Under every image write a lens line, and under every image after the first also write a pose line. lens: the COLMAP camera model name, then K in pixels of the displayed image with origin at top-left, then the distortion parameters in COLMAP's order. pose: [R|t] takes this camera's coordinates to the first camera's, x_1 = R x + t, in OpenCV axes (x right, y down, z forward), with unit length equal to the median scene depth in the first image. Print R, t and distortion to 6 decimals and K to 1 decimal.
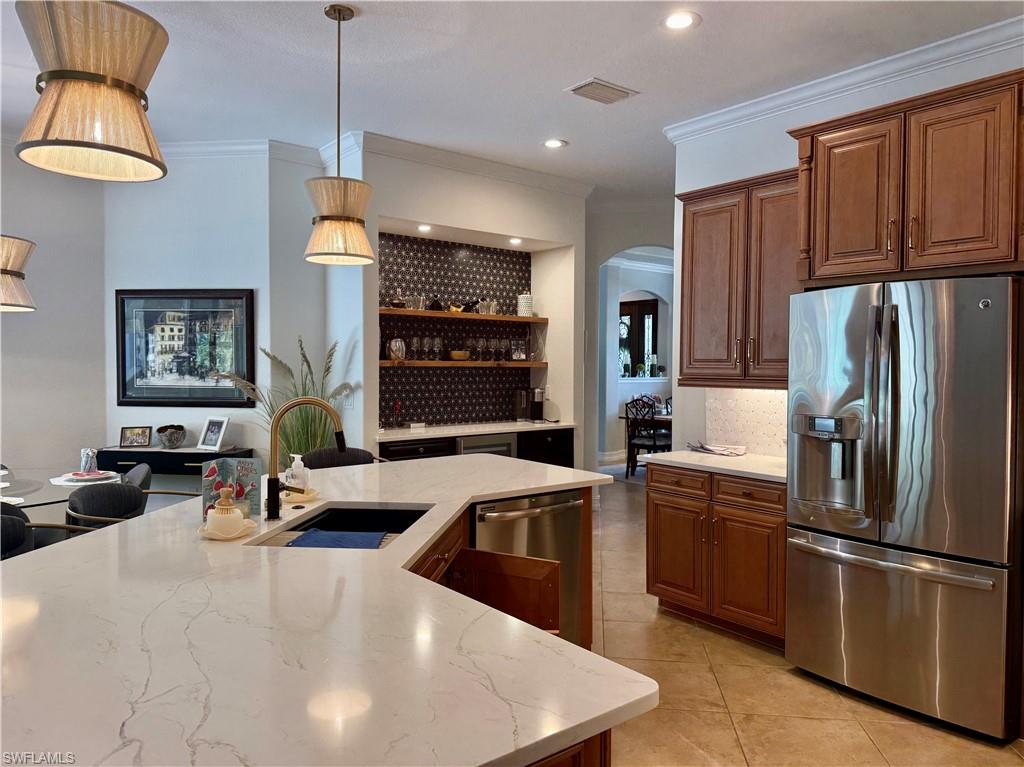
lens RADIAL K [[743.8, 0, 524.6], [0, 743.8, 379.8], [0, 0, 1]] dist [0.141949, -0.258863]
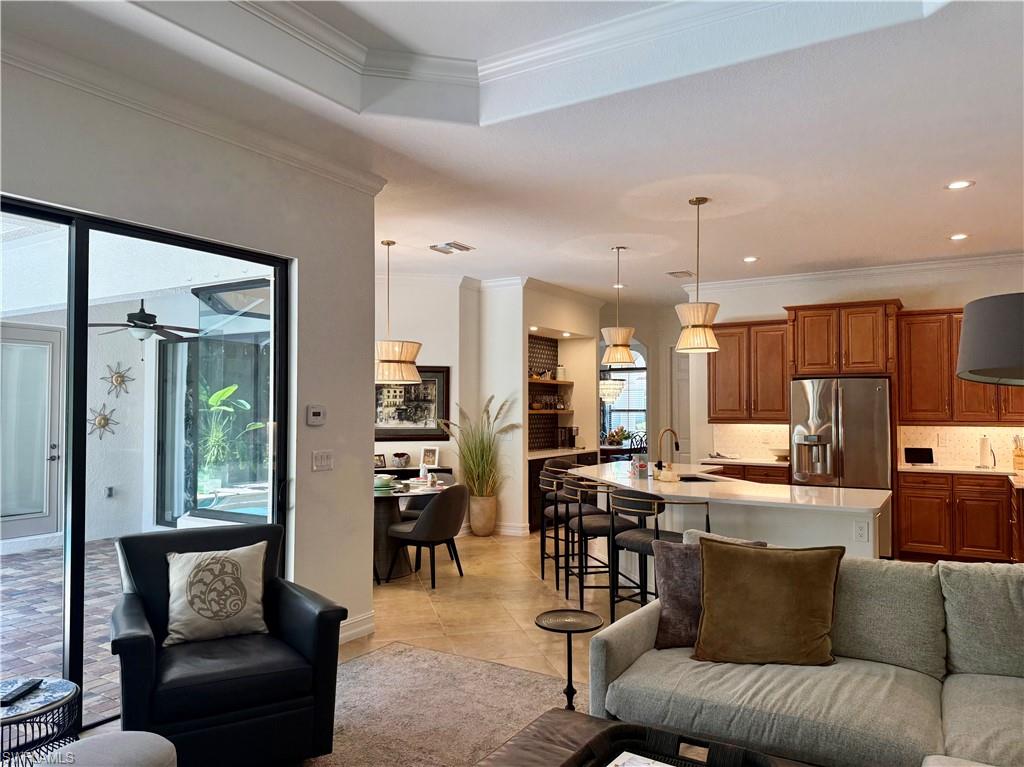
lens RADIAL K [[743.8, 0, 524.6], [0, 743.8, 379.8], [0, 0, 1]] dist [0.141949, -0.258863]
pose [[0.943949, 0.007503, 0.330007, -0.642067], [0.012501, 0.998212, -0.058452, 0.002665], [-0.329856, 0.059301, 0.942167, -0.479808]]
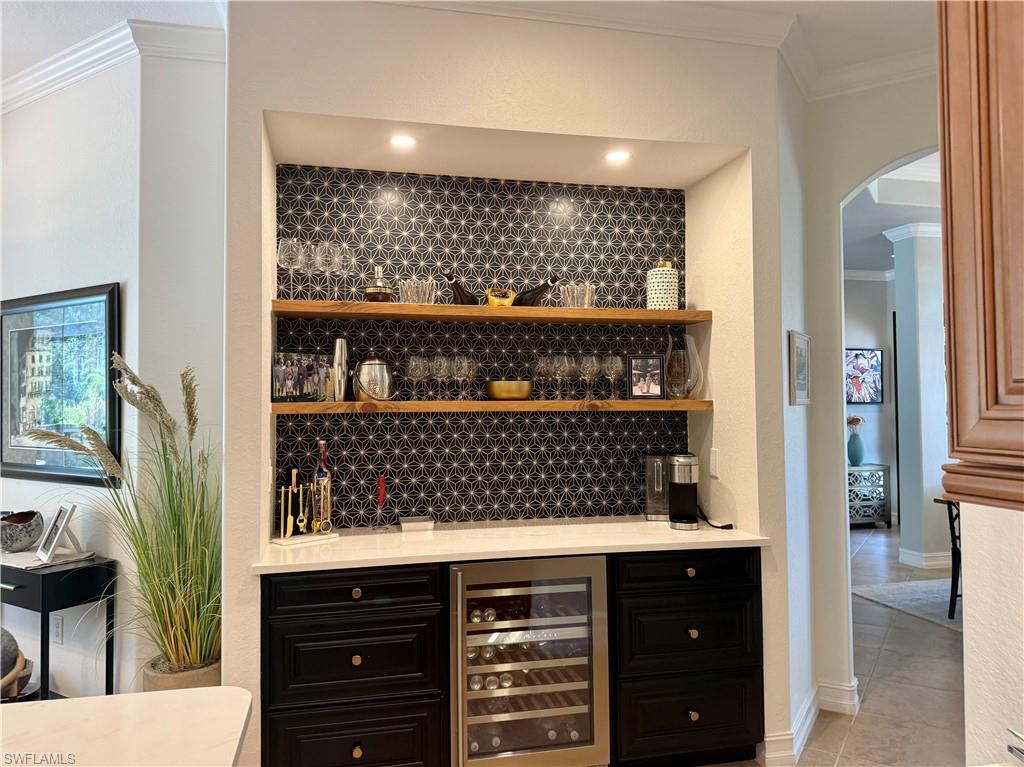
lens RADIAL K [[712.2, 0, 512.0], [0, 712.2, 383.5], [0, 0, 1]] dist [-0.003492, -0.026946]
pose [[0.882396, -0.024413, -0.469874, 0.149849], [0.000842, 0.998733, -0.050310, -0.012613], [0.470507, 0.043998, 0.881299, 0.582919]]
